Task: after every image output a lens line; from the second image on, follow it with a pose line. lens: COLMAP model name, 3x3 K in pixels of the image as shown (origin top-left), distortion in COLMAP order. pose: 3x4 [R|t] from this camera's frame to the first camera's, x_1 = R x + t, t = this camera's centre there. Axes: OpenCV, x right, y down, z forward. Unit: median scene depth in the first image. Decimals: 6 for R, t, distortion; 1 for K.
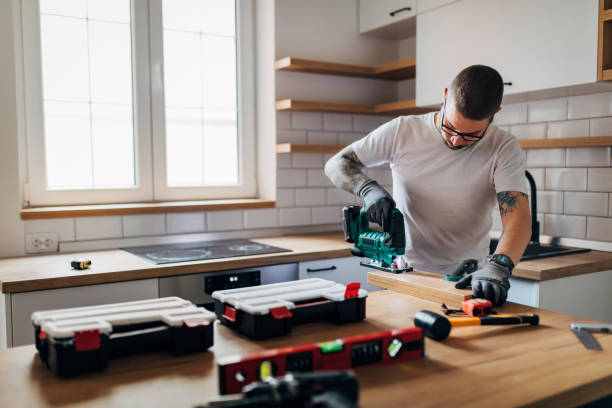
lens RADIAL K [[583.9, 0, 306.0], [0, 583.9, 204.0], [0, 0, 1]] dist [0.001165, 0.008782]
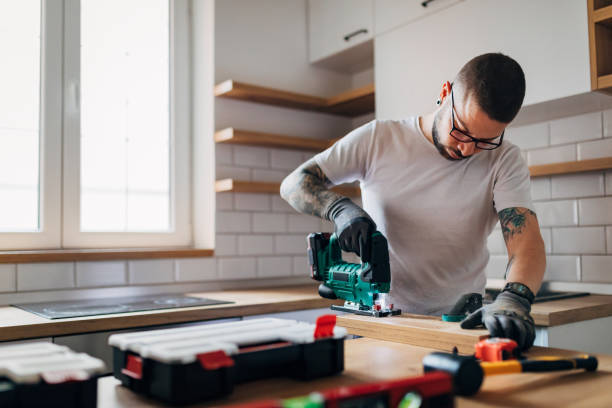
lens RADIAL K [[583.9, 0, 306.0], [0, 583.9, 204.0], [0, 0, 1]] dist [0.001165, 0.008782]
pose [[0.993524, -0.004586, 0.113530, -0.024482], [0.020292, 0.990284, -0.137572, 0.071378], [-0.111796, 0.138985, 0.983964, 0.228913]]
